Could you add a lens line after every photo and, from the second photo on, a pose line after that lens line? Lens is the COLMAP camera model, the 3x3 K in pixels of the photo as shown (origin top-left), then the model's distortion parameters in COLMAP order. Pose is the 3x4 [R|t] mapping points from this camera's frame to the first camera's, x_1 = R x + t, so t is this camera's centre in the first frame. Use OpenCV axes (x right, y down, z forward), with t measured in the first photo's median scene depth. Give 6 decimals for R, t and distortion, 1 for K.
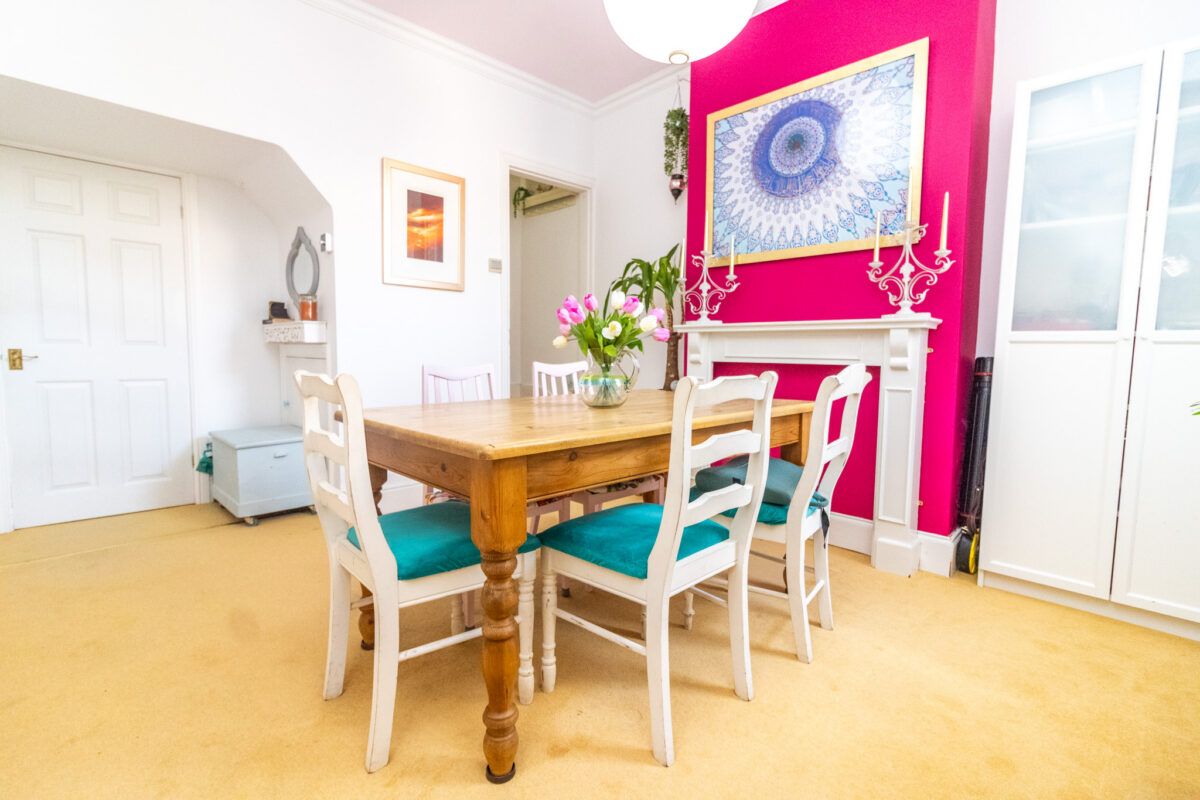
lens RADIAL K [[557.4, 0, 602.0], [0, 557.4, 395.3], [0, 0, 1]] dist [0.004676, 0.001313]
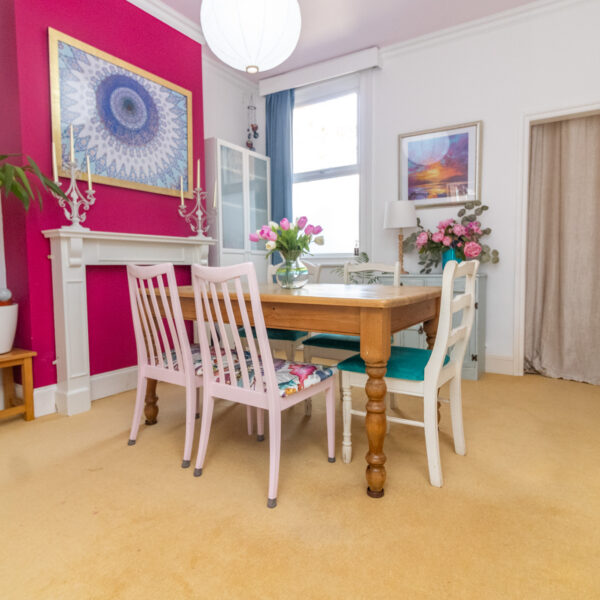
lens RADIAL K [[432.3, 0, 300.6], [0, 432.3, 300.6], [0, 0, 1]] dist [-0.001396, 0.005461]
pose [[-0.227560, -0.090409, 0.969558, -0.826883], [0.077011, 0.990891, 0.110473, -0.056539], [-0.970714, 0.099806, -0.218524, 0.856507]]
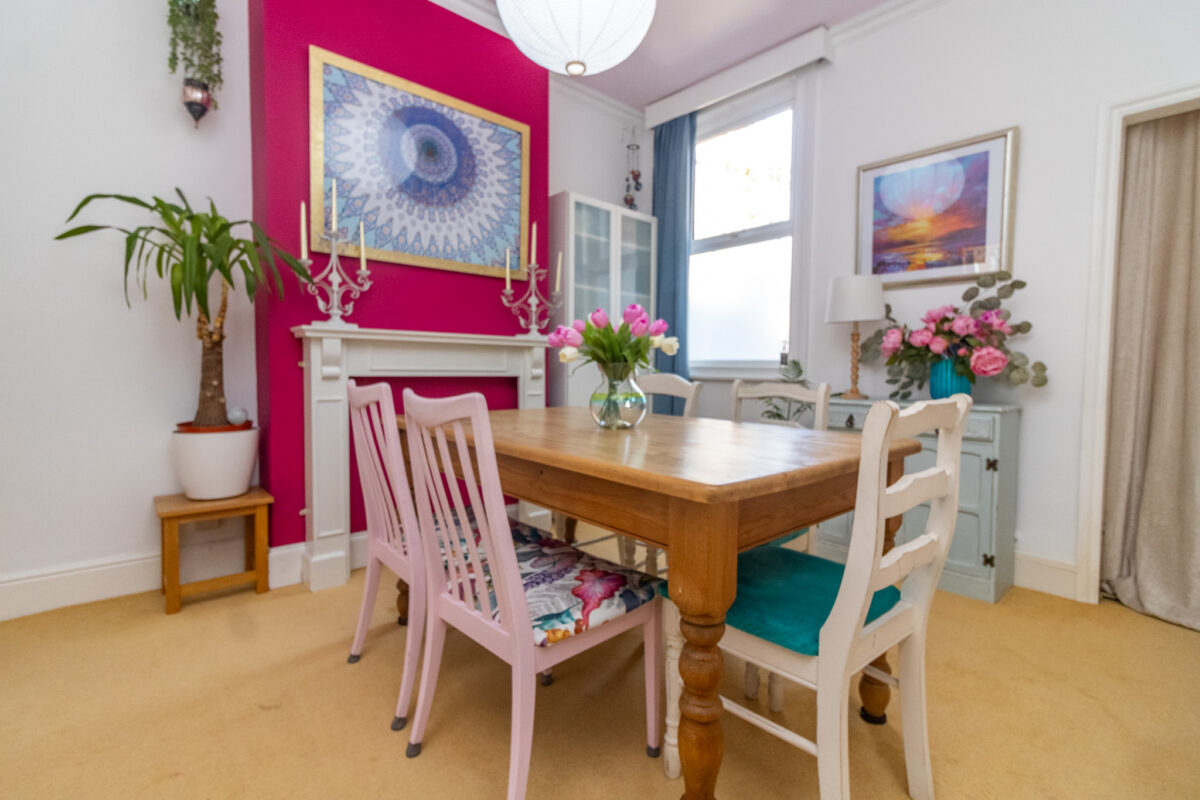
lens RADIAL K [[557.4, 0, 600.0], [0, 557.4, 397.4], [0, 0, 1]] dist [0.004676, 0.001313]
pose [[0.040449, -0.068390, 0.996838, -0.635350], [0.063083, 0.995839, 0.065762, -0.065391], [-0.997188, 0.060223, 0.044595, 0.675300]]
